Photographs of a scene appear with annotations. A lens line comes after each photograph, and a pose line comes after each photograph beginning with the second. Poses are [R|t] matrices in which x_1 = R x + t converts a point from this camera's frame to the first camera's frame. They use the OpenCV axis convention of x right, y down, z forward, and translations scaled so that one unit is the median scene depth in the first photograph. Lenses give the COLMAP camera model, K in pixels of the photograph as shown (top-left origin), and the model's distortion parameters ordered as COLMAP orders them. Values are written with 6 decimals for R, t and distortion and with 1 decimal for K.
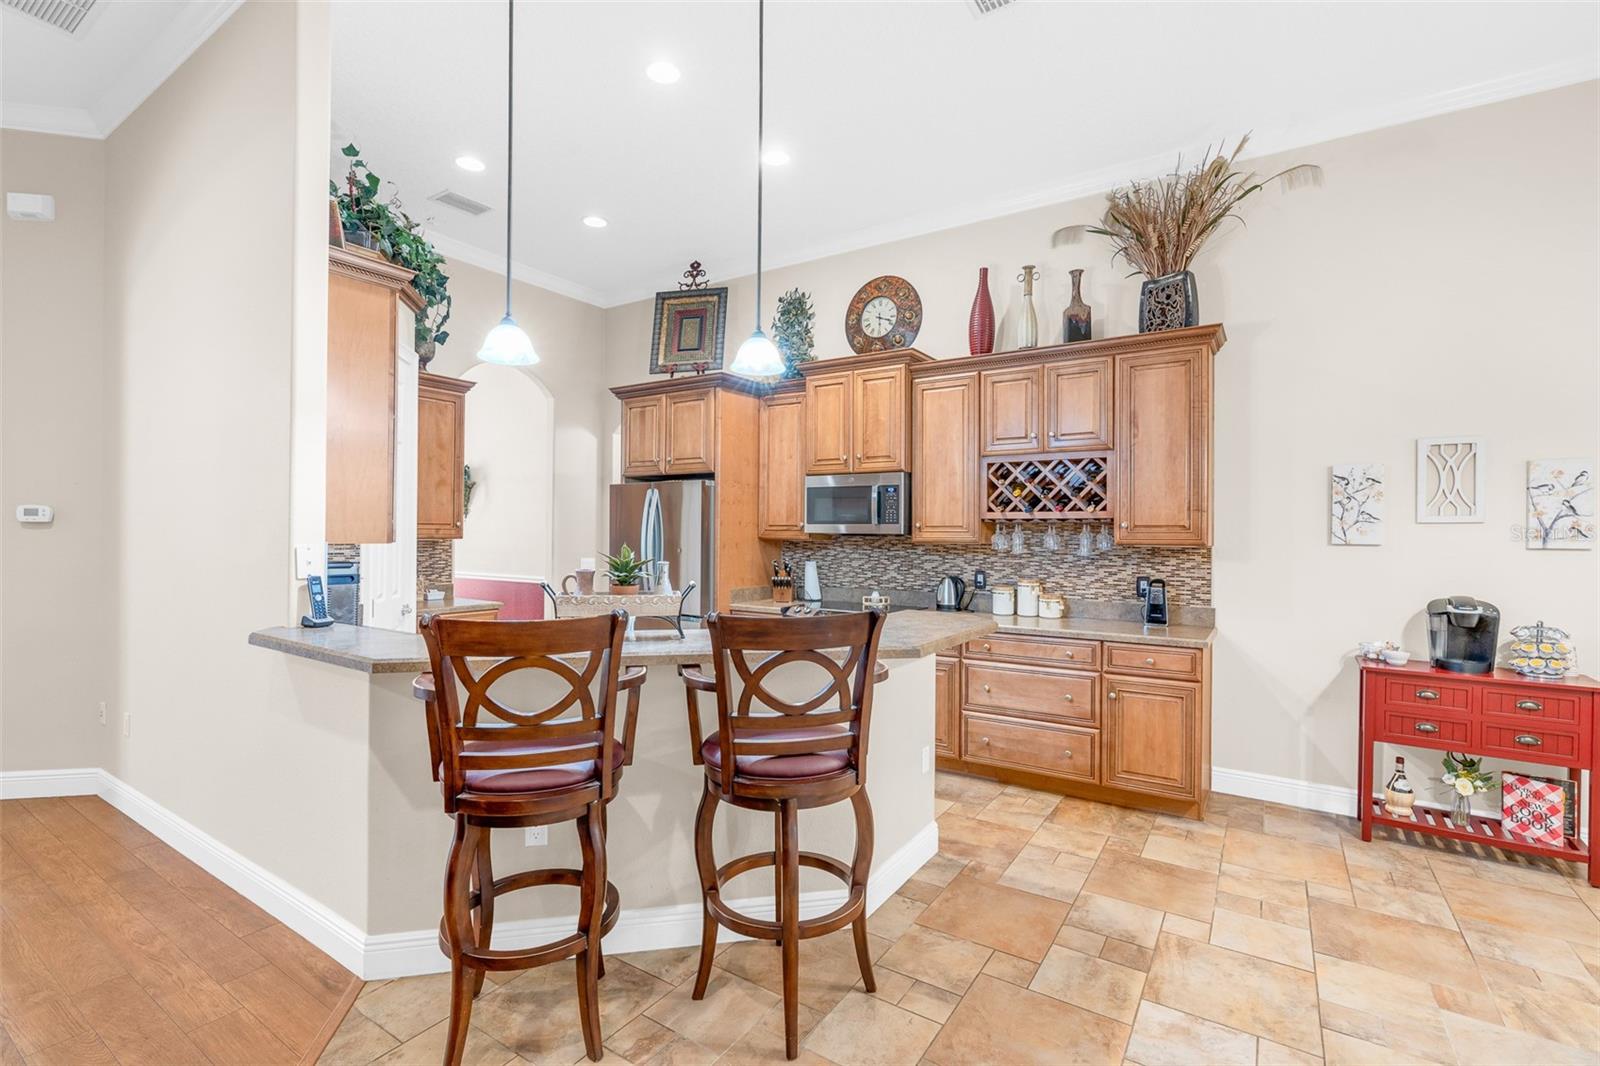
lens RADIAL K [[715.2, 0, 798.8], [0, 715.2, 532.2], [0, 0, 1]] dist [-0.009090, 0.001679]
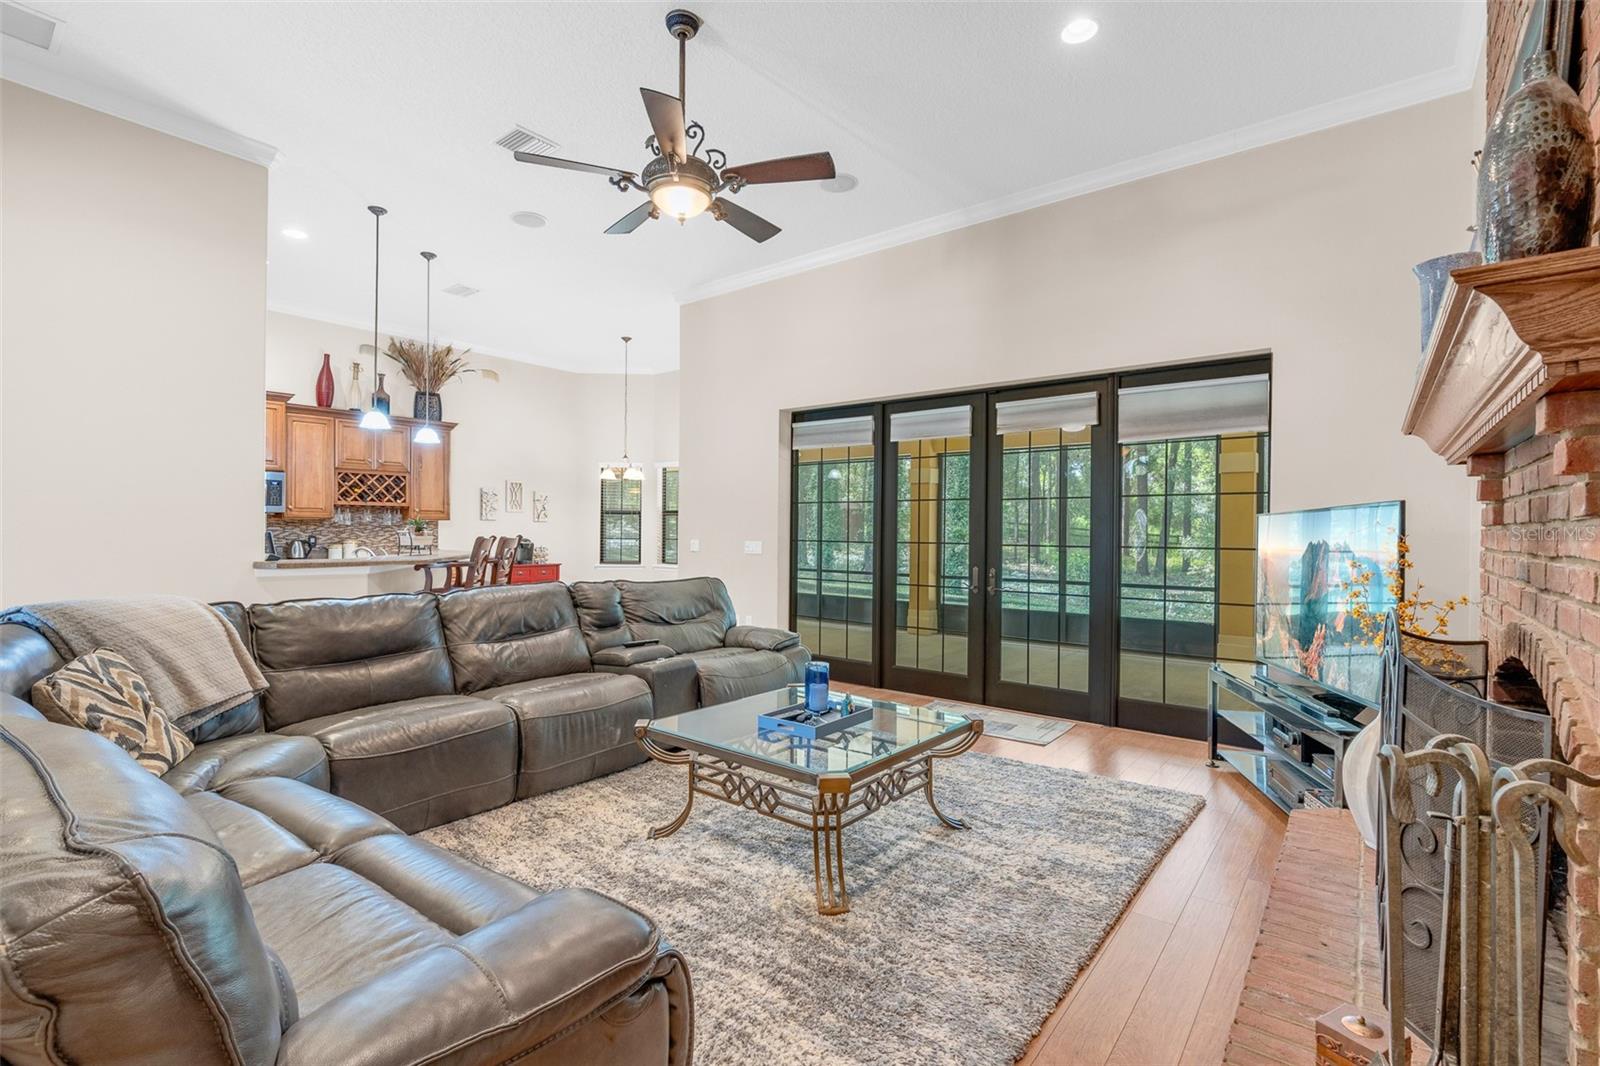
lens RADIAL K [[717.9, 0, 794.3], [0, 717.9, 531.6], [0, 0, 1]] dist [-0.009351, 0.003415]
pose [[0.093692, -0.002911, 0.995597, -1.663306], [-0.002706, 0.999991, 0.003179, 0.047719], [-0.995598, -0.002991, 0.093683, -0.315153]]
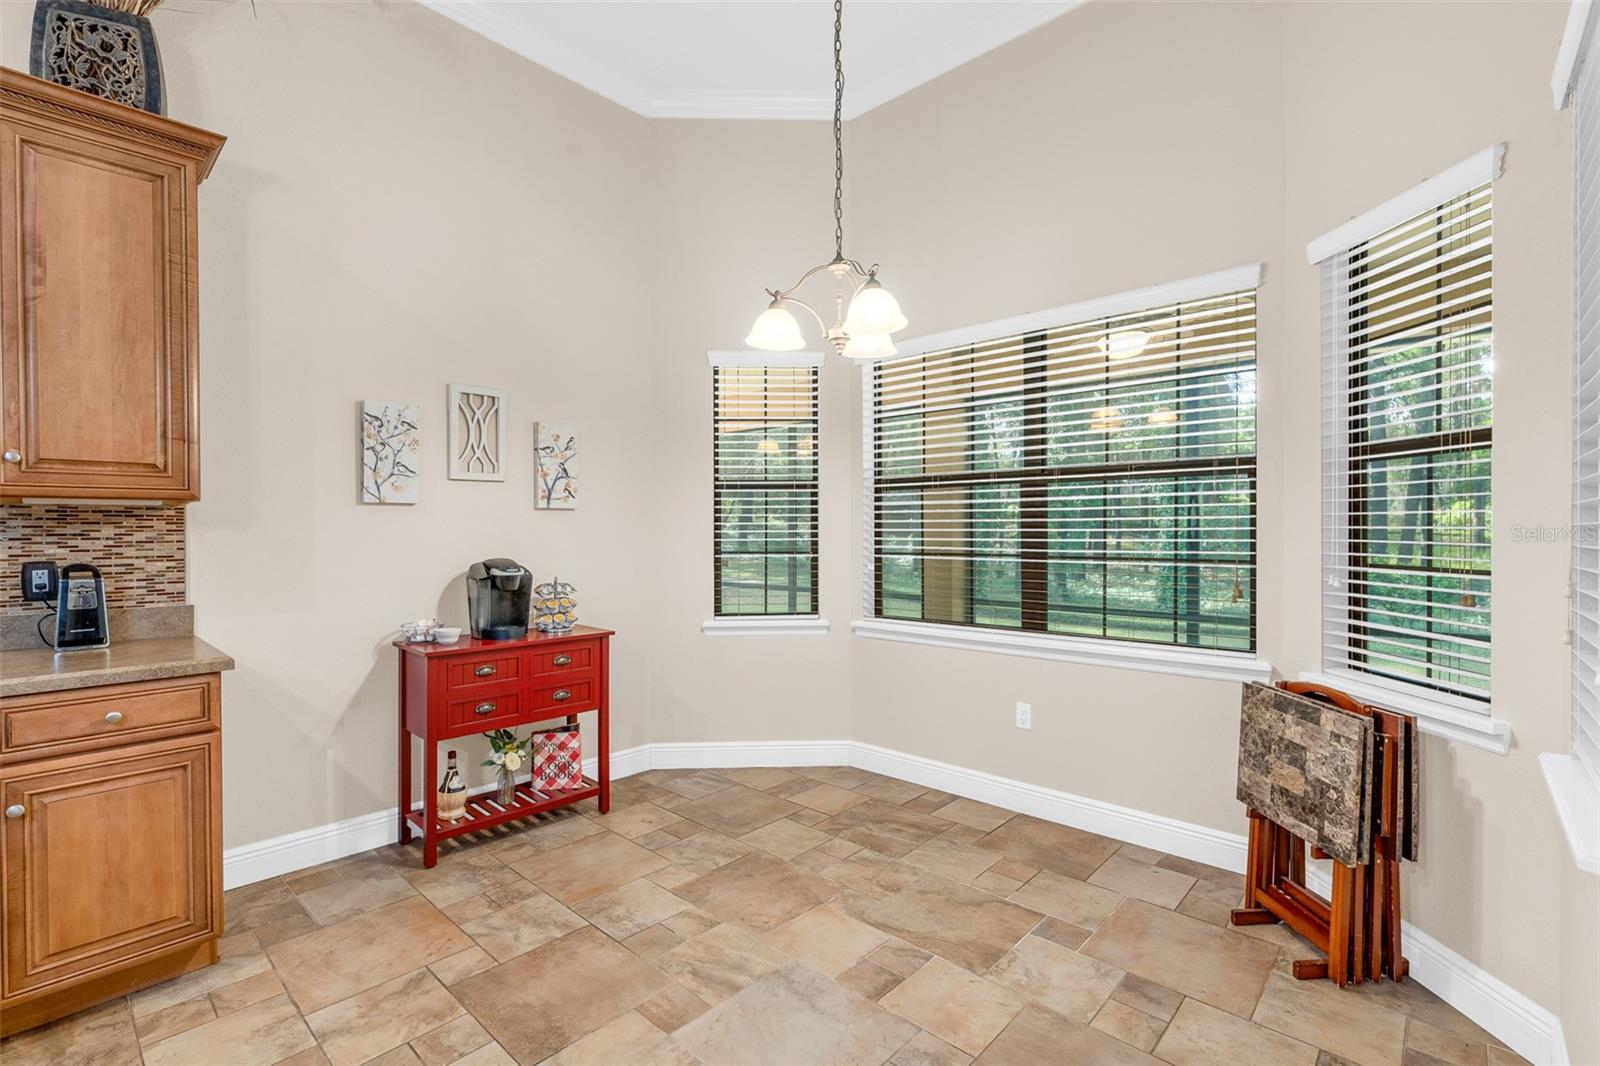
lens RADIAL K [[723.3, 0, 797.1], [0, 723.3, 532.9], [0, 0, 1]] dist [-0.006411, 0.001775]
pose [[0.162437, -0.015049, 0.986604, 0.058553], [0.001948, 0.999887, 0.014931, 0.039982], [-0.986717, -0.000504, 0.162448, 0.423994]]
